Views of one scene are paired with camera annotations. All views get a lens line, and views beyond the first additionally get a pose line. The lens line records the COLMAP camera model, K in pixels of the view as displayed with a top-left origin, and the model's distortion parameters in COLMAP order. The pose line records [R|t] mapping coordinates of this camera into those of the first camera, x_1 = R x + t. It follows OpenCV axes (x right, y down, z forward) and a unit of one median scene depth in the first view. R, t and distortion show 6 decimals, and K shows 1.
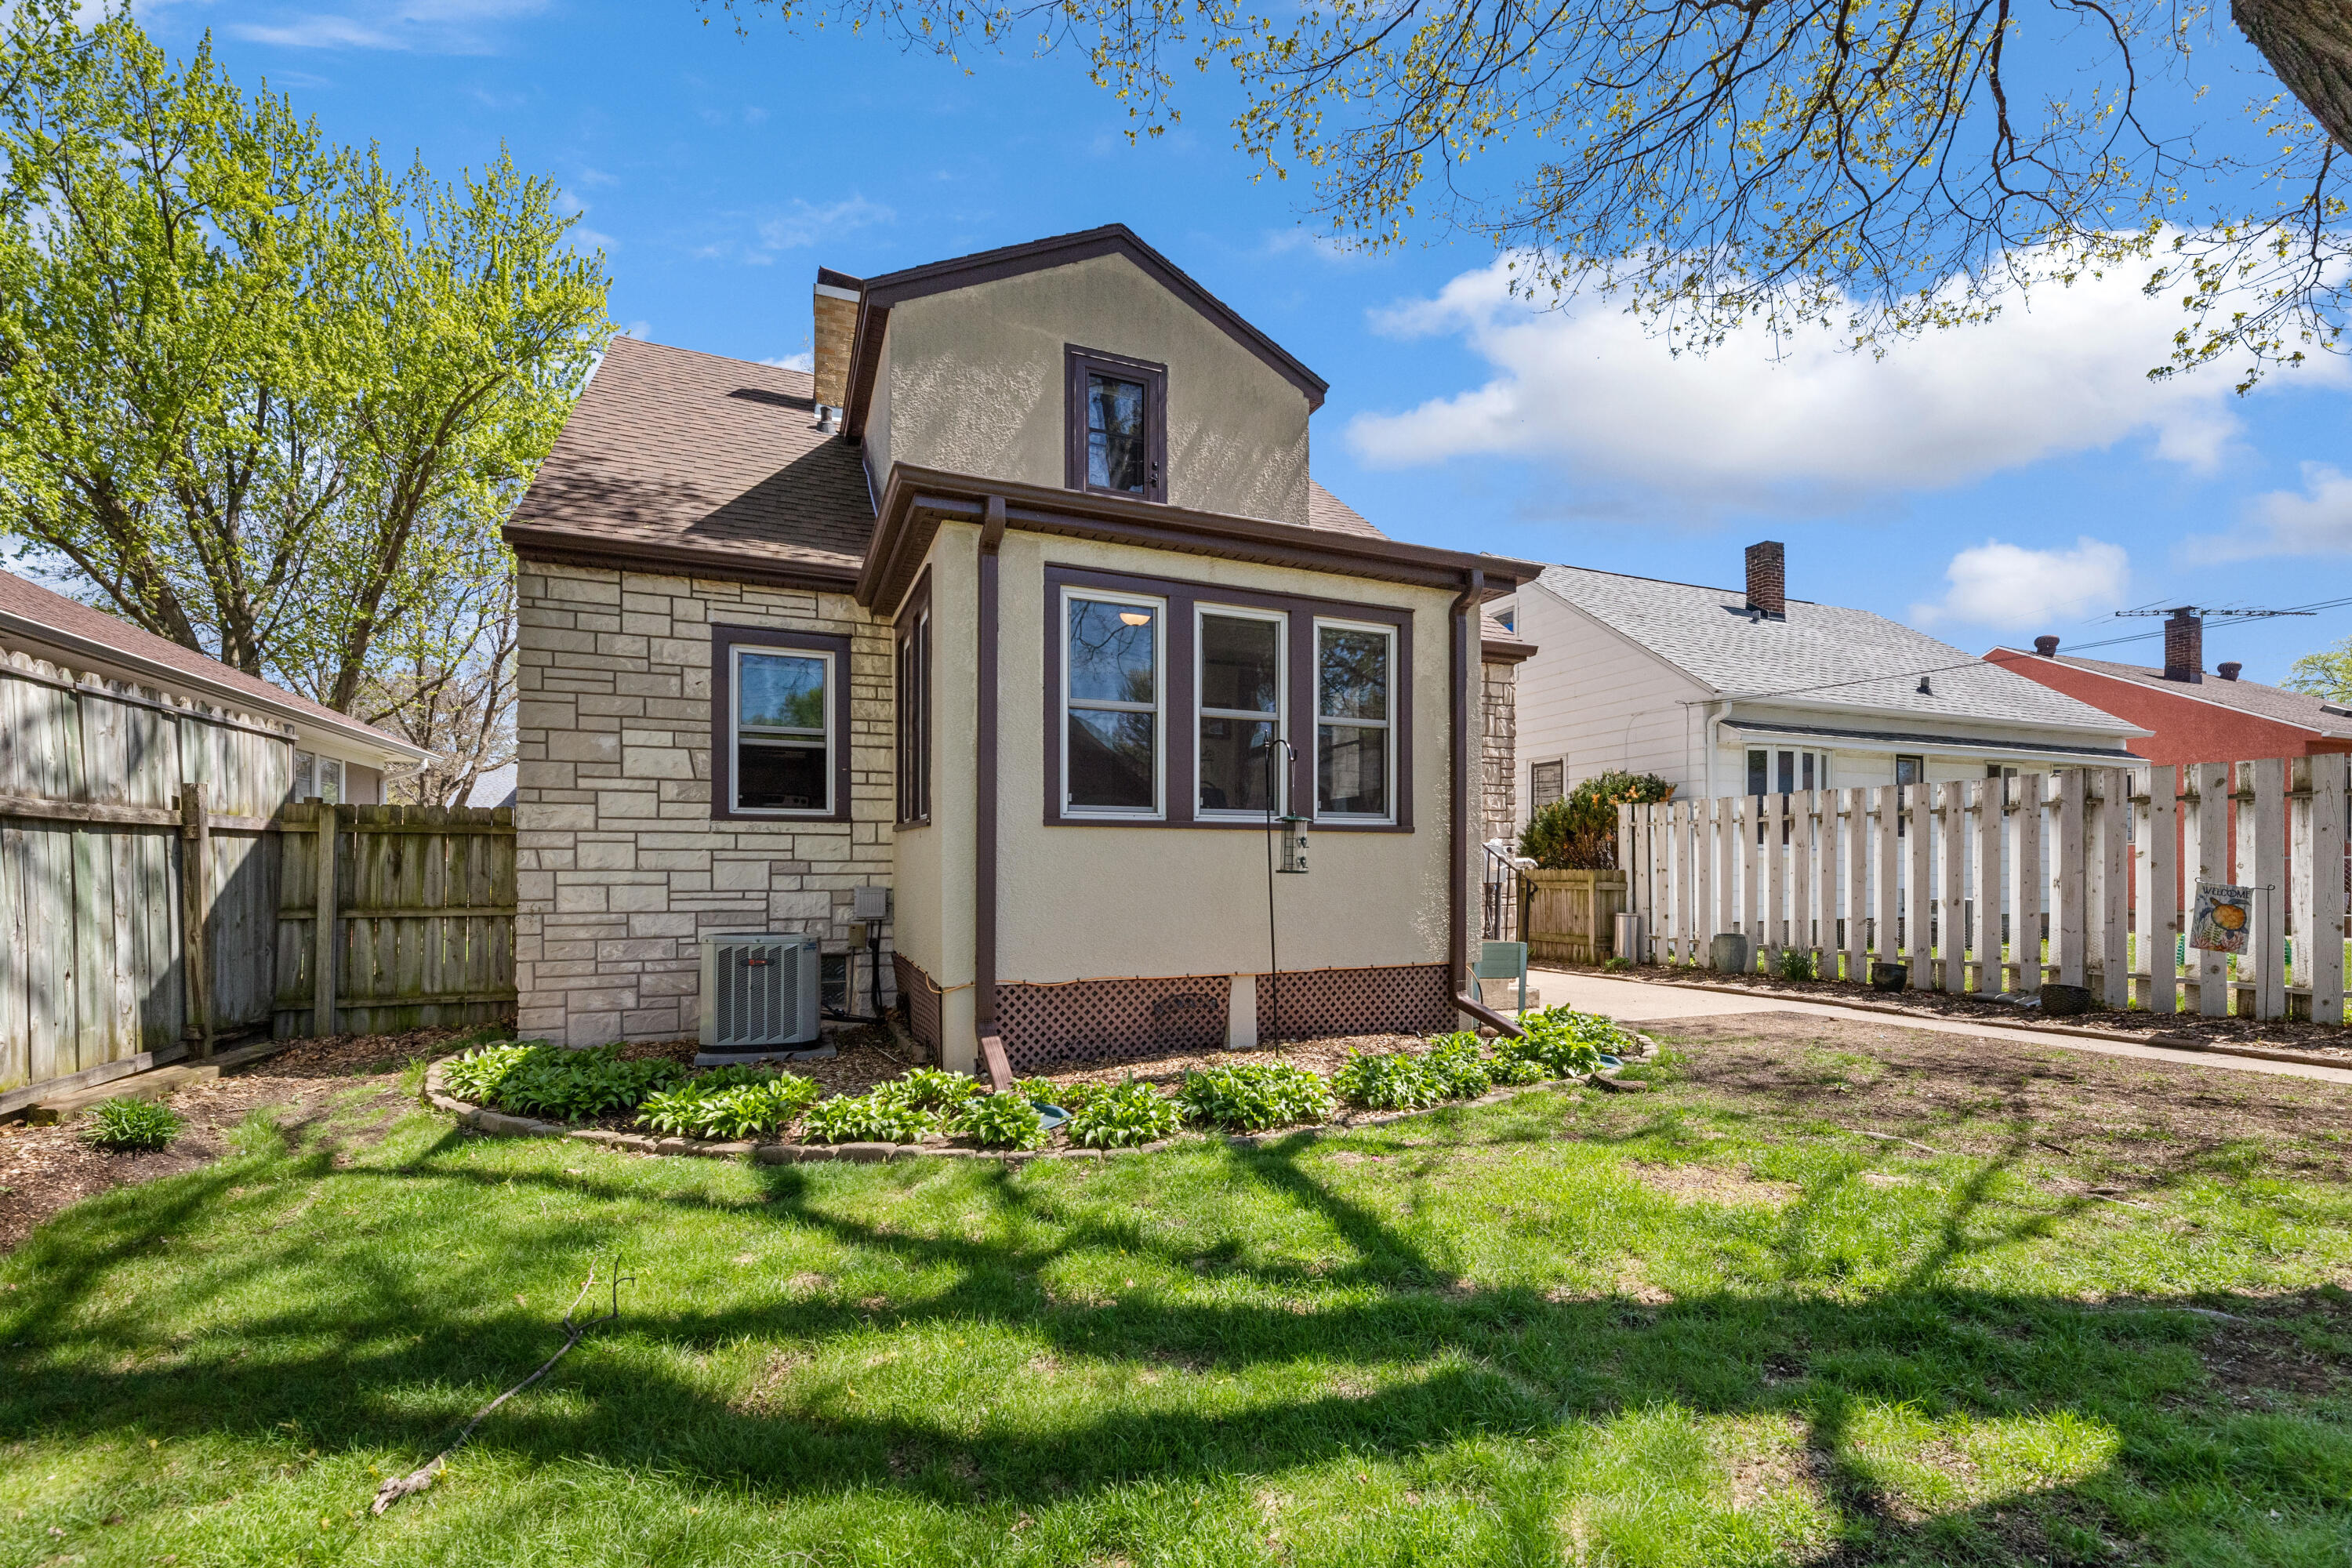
lens RADIAL K [[958.7, 0, 1176.7], [0, 958.7, 872.0], [0, 0, 1]] dist [0.000251, -0.000012]
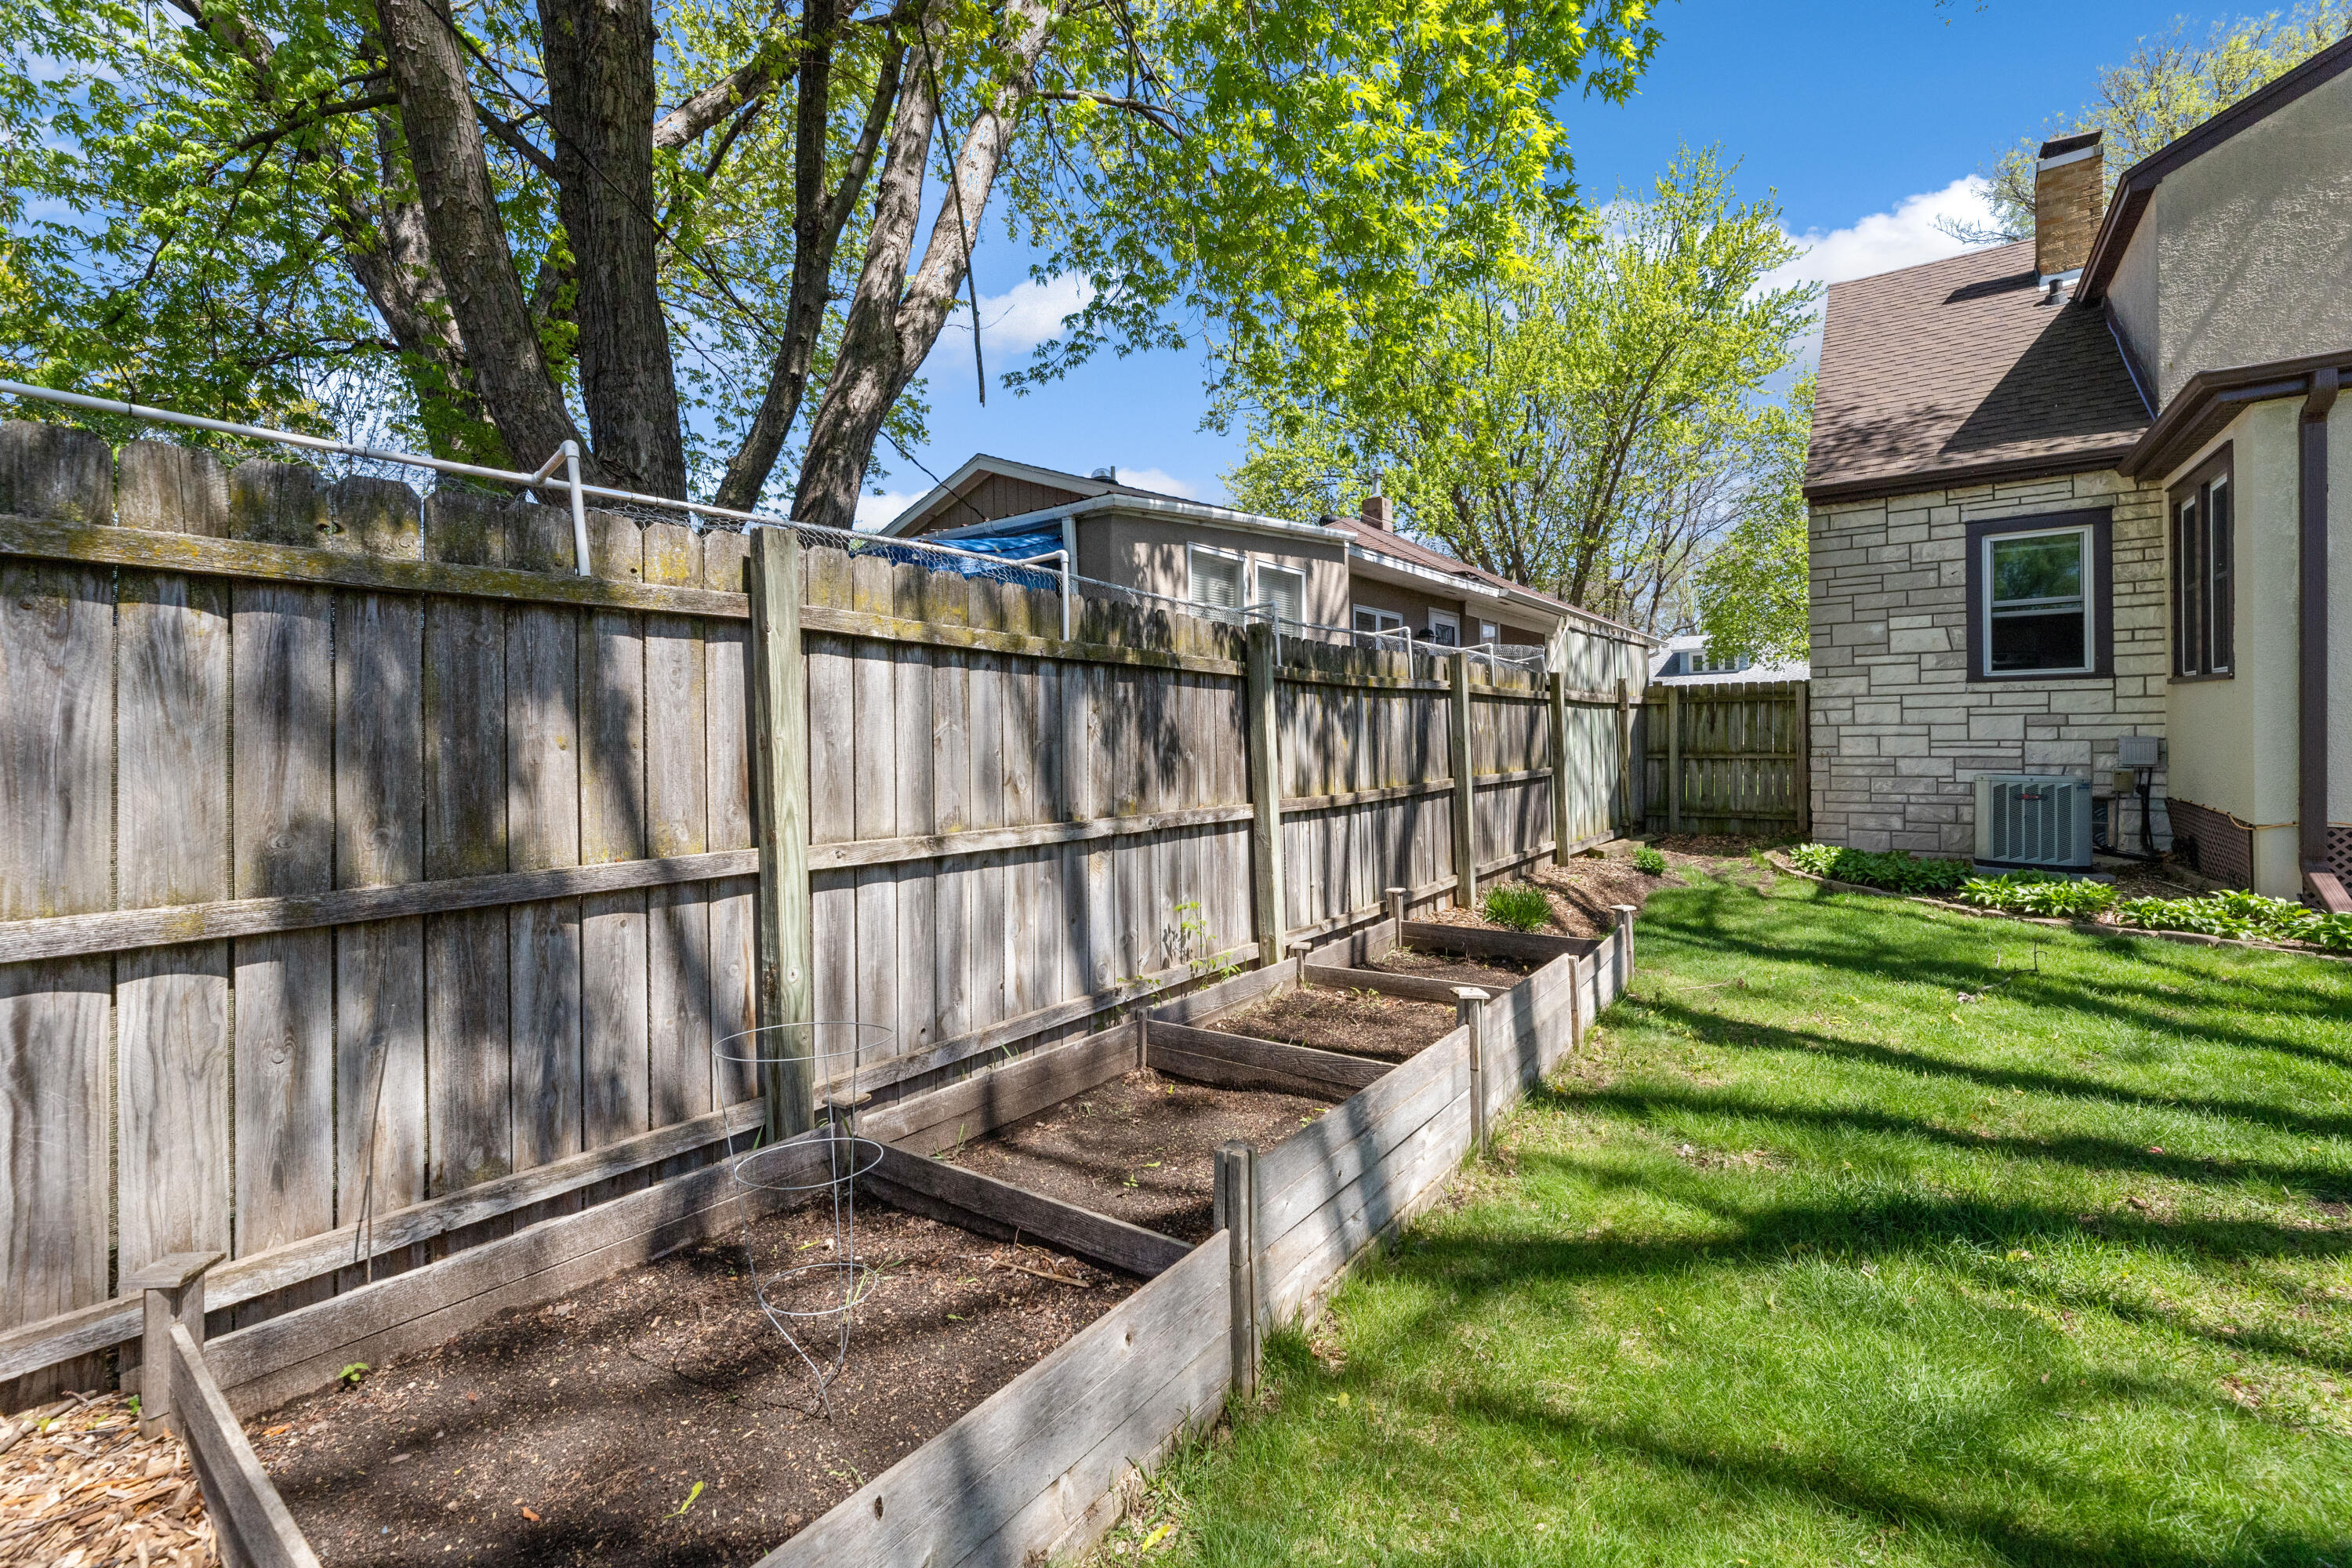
lens RADIAL K [[990.1, 0, 1174.8], [0, 990.1, 738.9], [0, 0, 1]] dist [0.000896, -0.000341]
pose [[0.529237, -0.004631, -0.848462, 0.054629], [0.012817, 0.999915, 0.002537, 0.001742], [0.848377, -0.012218, 0.529251, -0.538570]]
